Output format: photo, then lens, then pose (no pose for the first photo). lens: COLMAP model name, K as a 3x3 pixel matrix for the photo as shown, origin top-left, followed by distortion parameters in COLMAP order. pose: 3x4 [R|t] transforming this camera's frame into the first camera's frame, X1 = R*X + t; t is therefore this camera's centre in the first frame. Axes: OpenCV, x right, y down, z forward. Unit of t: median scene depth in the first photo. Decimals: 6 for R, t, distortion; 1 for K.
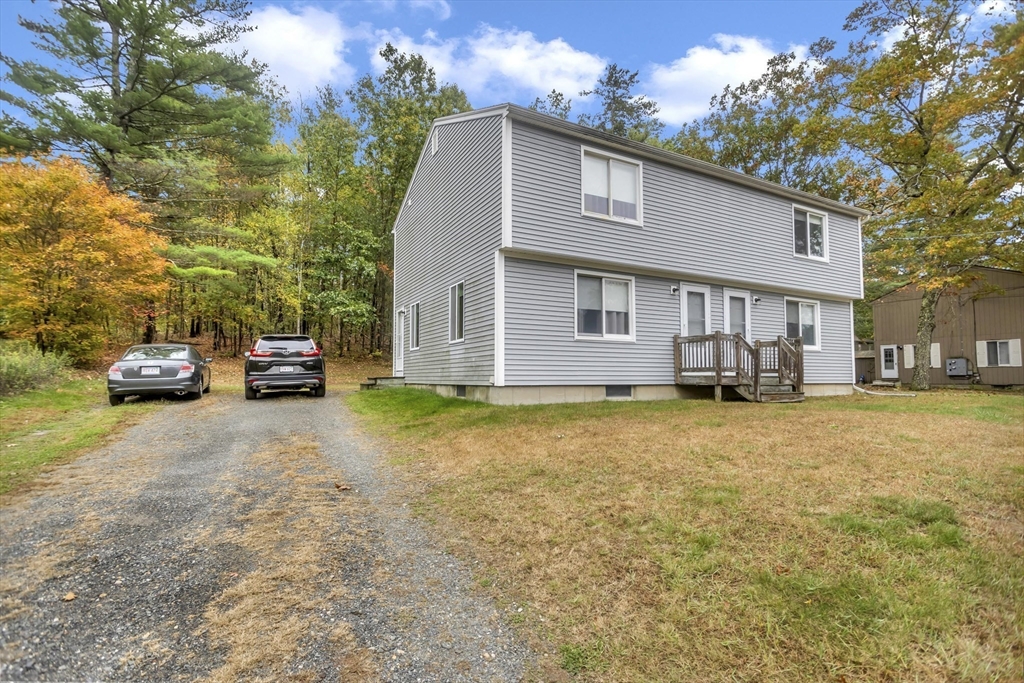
lens RADIAL K [[484.1, 0, 509.9], [0, 484.1, 345.8], [0, 0, 1]] dist [0.003974, 0.000534]
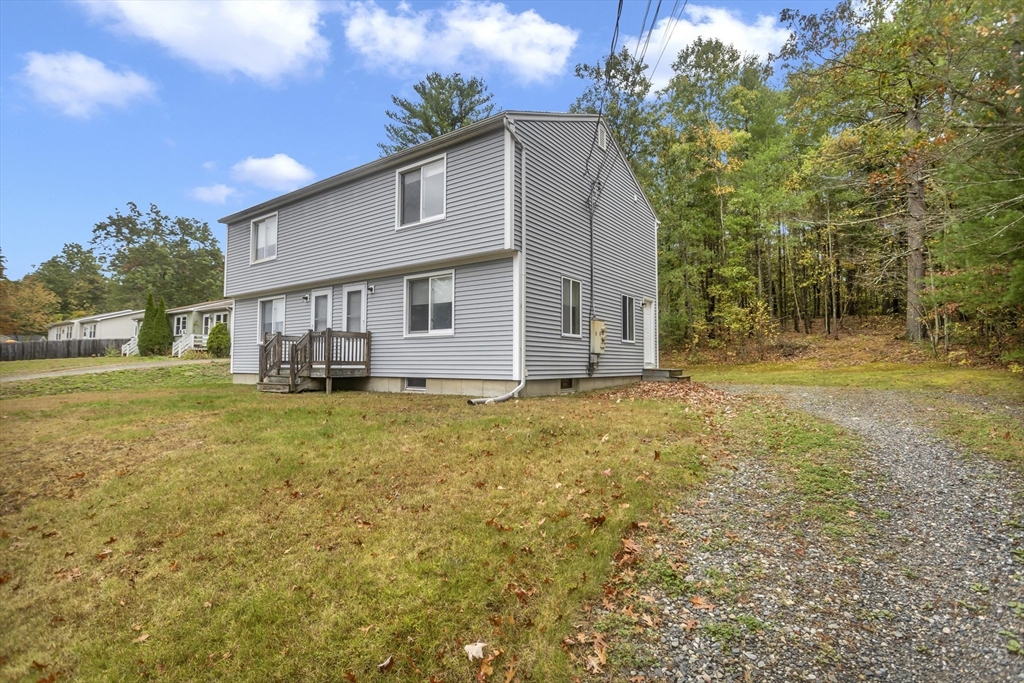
lens RADIAL K [[484.1, 0, 507.0], [0, 484.1, 345.1], [0, 0, 1]] dist [0.003974, 0.000534]
pose [[0.432148, -0.041405, -0.900851, 1.601565], [0.049080, 0.998545, -0.022351, 0.052990], [0.900466, -0.034555, 0.433552, 0.894530]]
